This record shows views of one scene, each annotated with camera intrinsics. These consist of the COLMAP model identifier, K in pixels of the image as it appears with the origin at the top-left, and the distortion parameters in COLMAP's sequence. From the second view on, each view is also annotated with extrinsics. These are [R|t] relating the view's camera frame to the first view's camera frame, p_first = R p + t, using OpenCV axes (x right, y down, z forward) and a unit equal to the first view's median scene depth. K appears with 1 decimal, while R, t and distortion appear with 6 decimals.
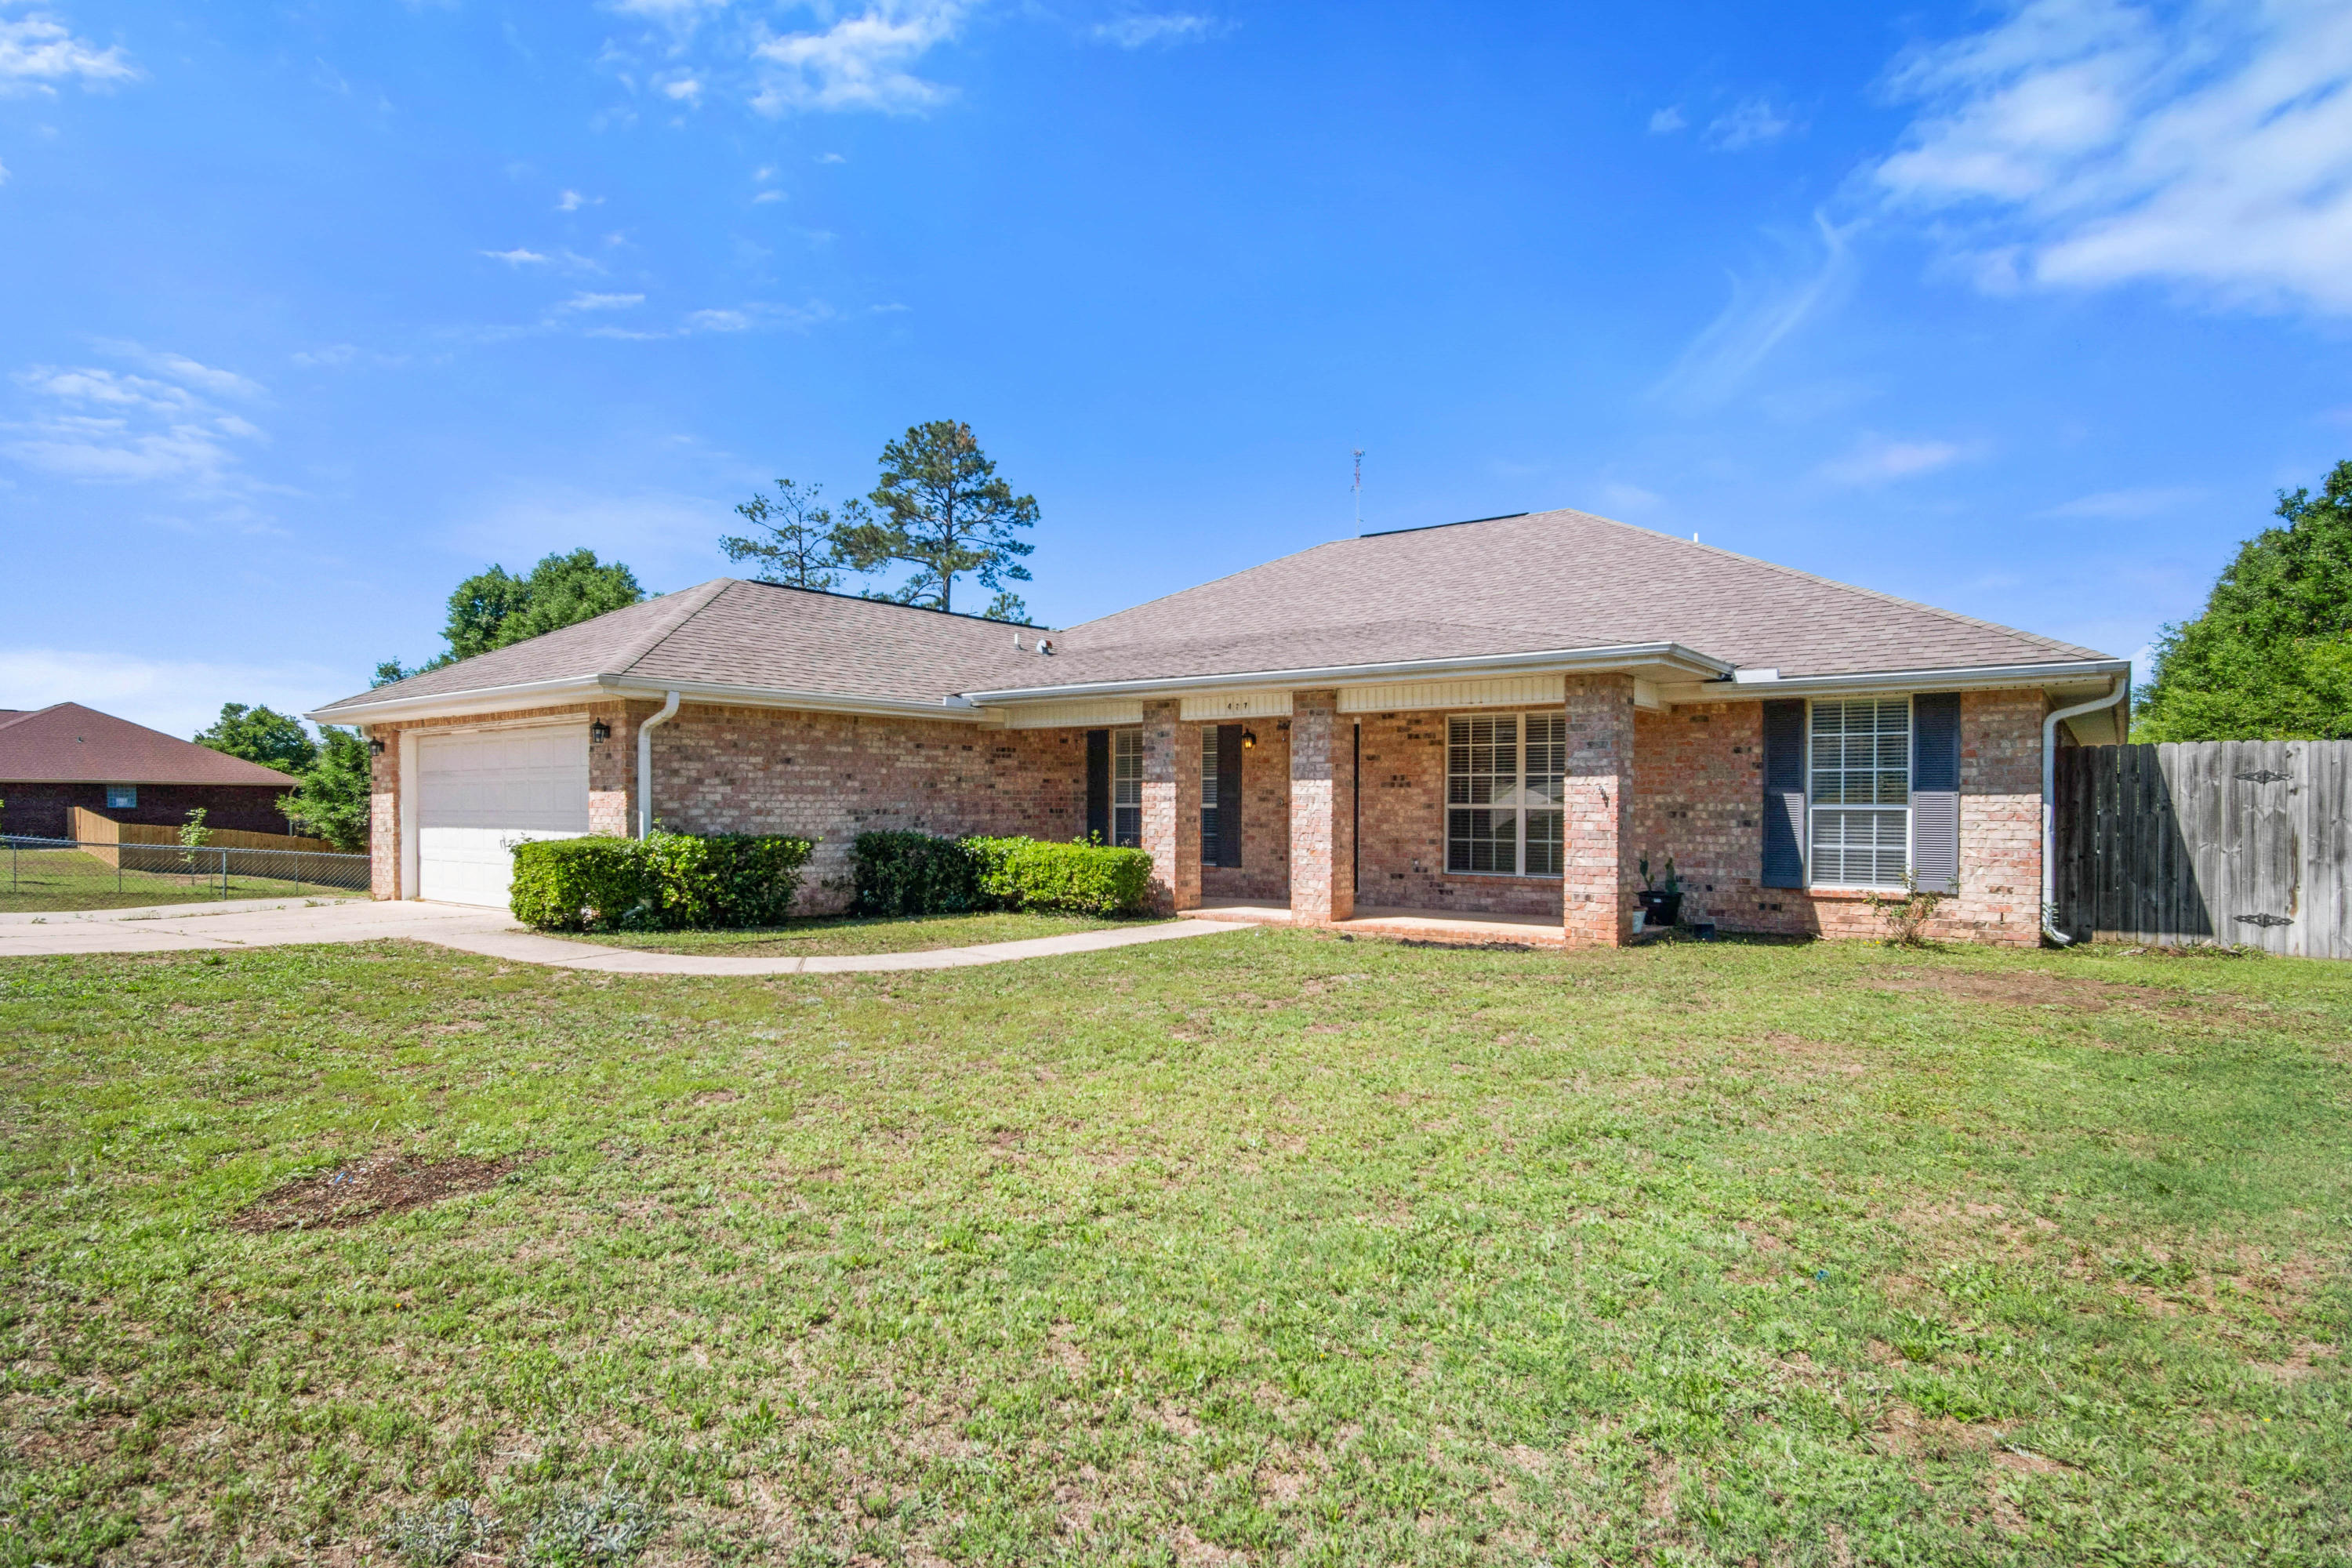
lens RADIAL K [[1265.9, 0, 1163.1], [0, 1265.9, 799.5], [0, 0, 1]] dist [-0.017118, 0.000547]
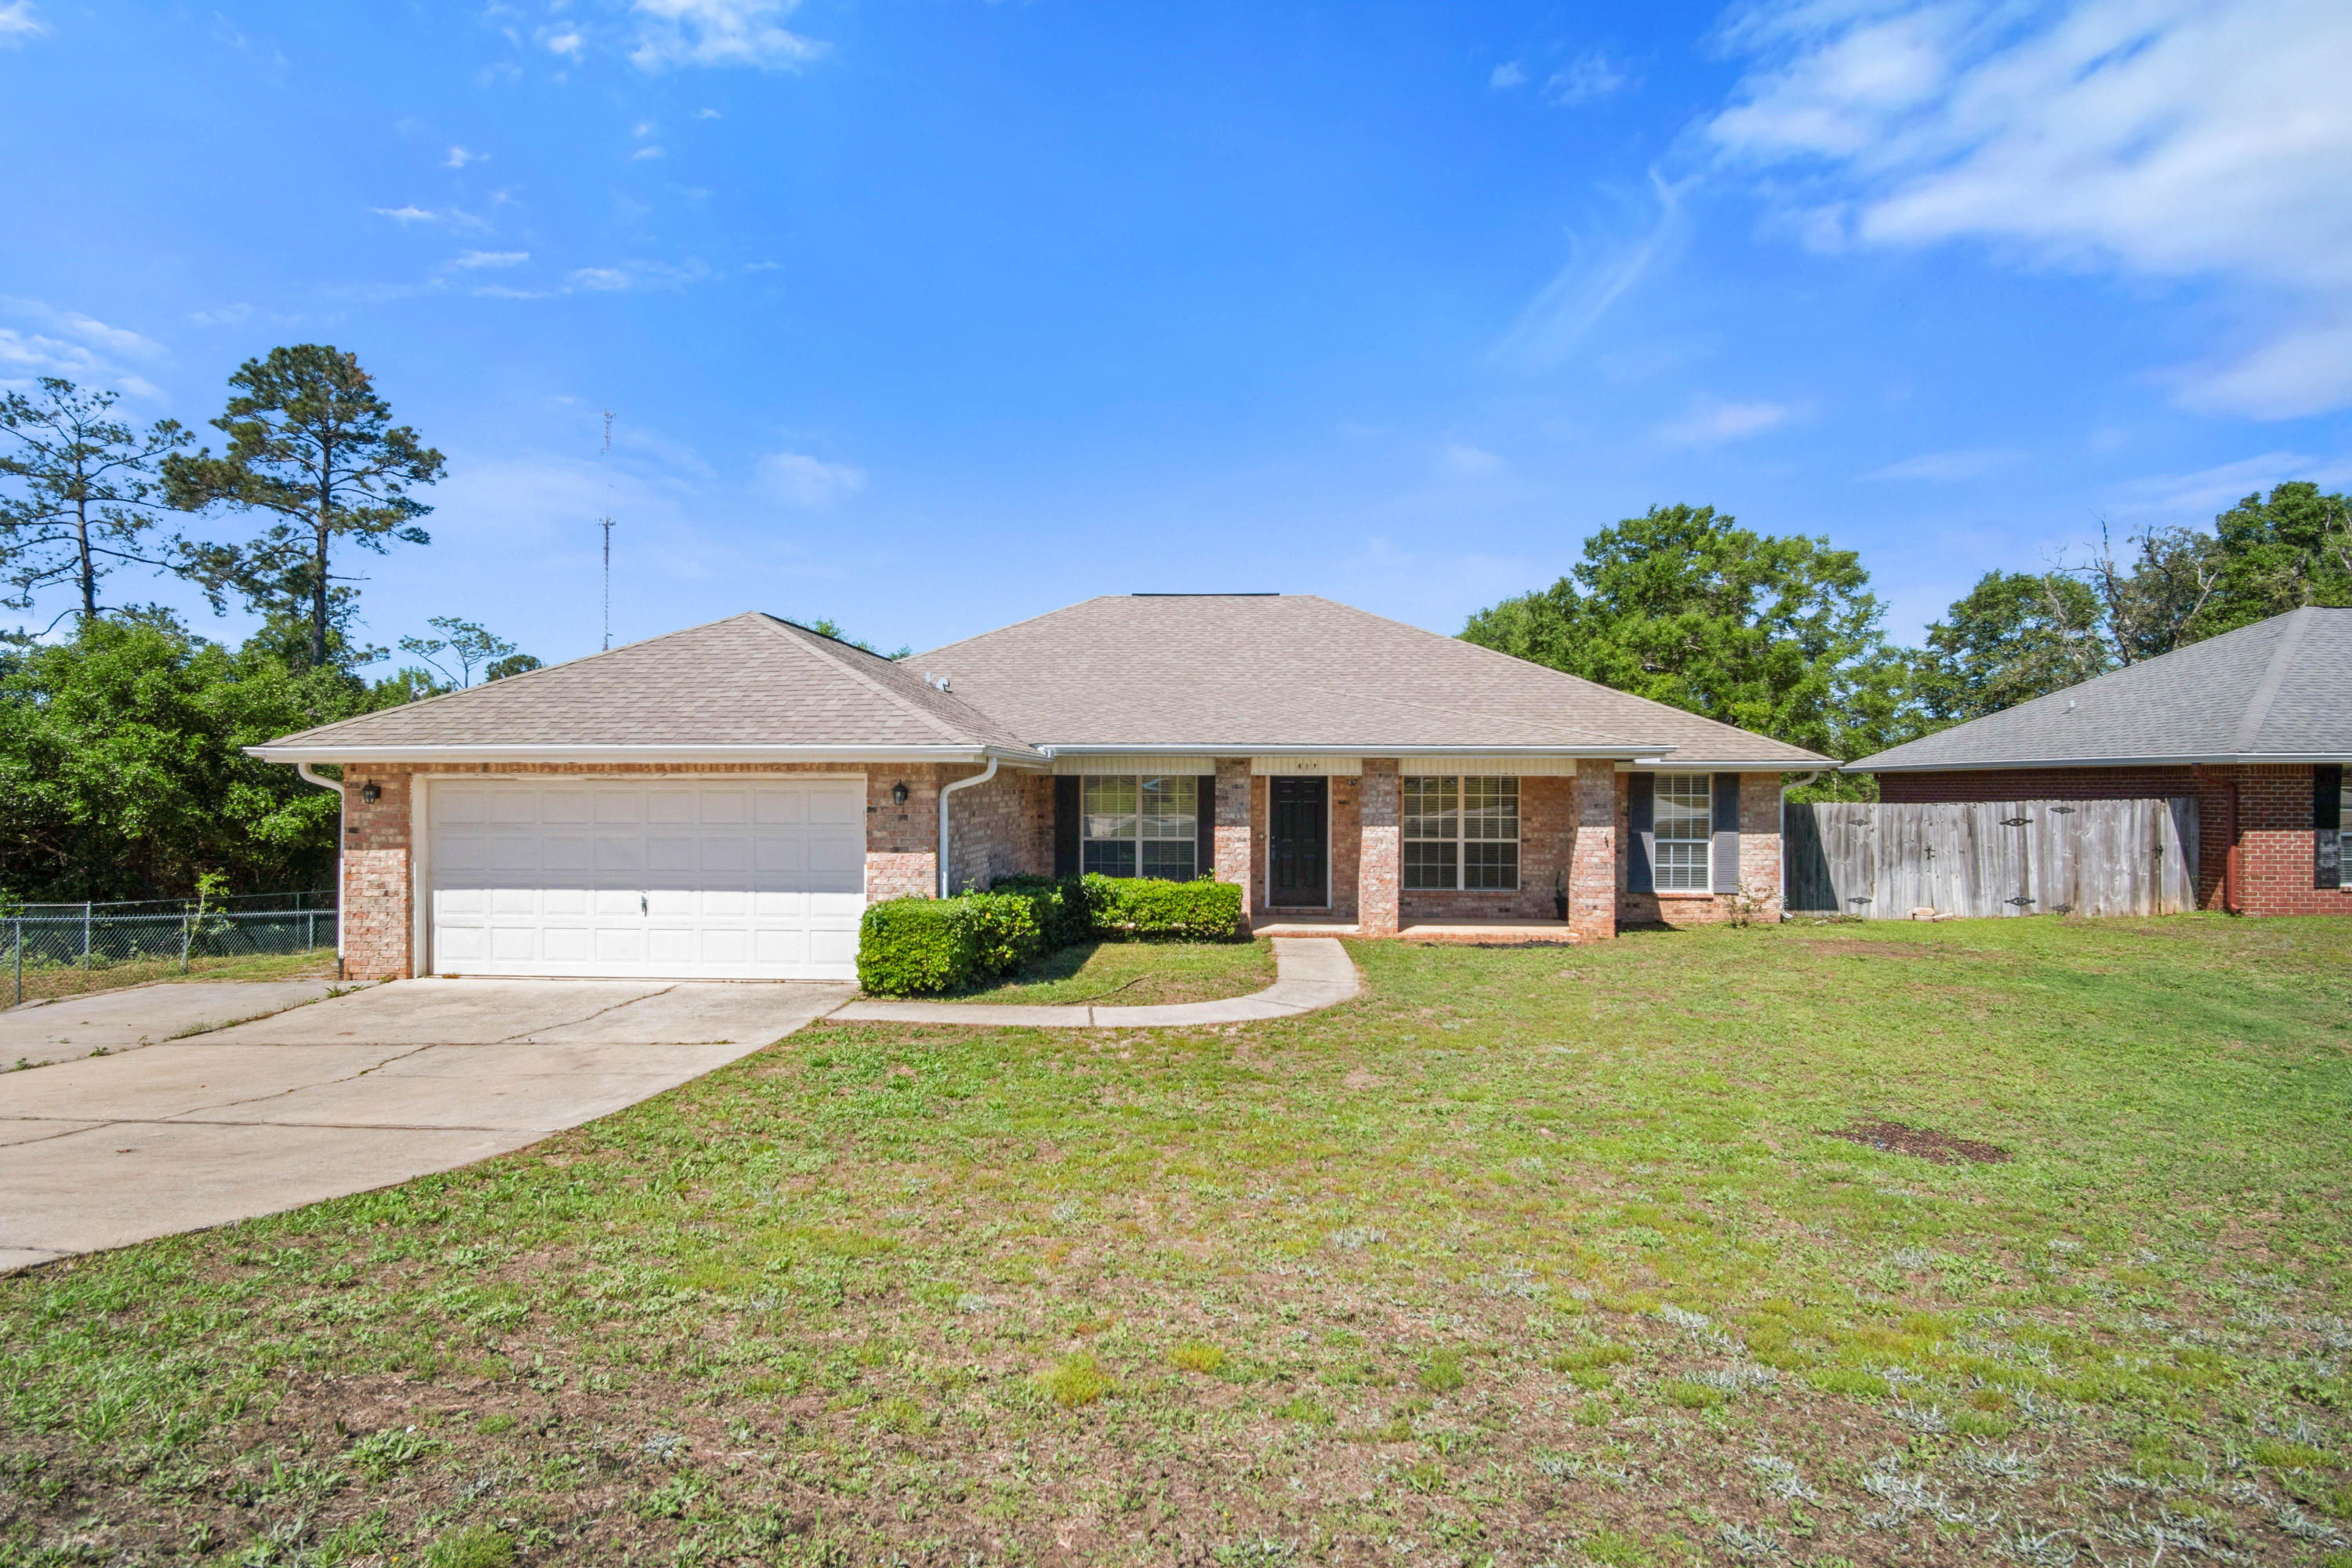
lens RADIAL K [[1237.5, 0, 1176.0], [0, 1237.5, 784.0], [0, 0, 1]] dist [-0.024124, -0.000104]
pose [[0.824264, 0.000751, 0.566205, -0.778468], [-0.002669, 0.999993, 0.002559, -0.061492], [-0.566199, -0.003620, 0.824261, 0.059540]]
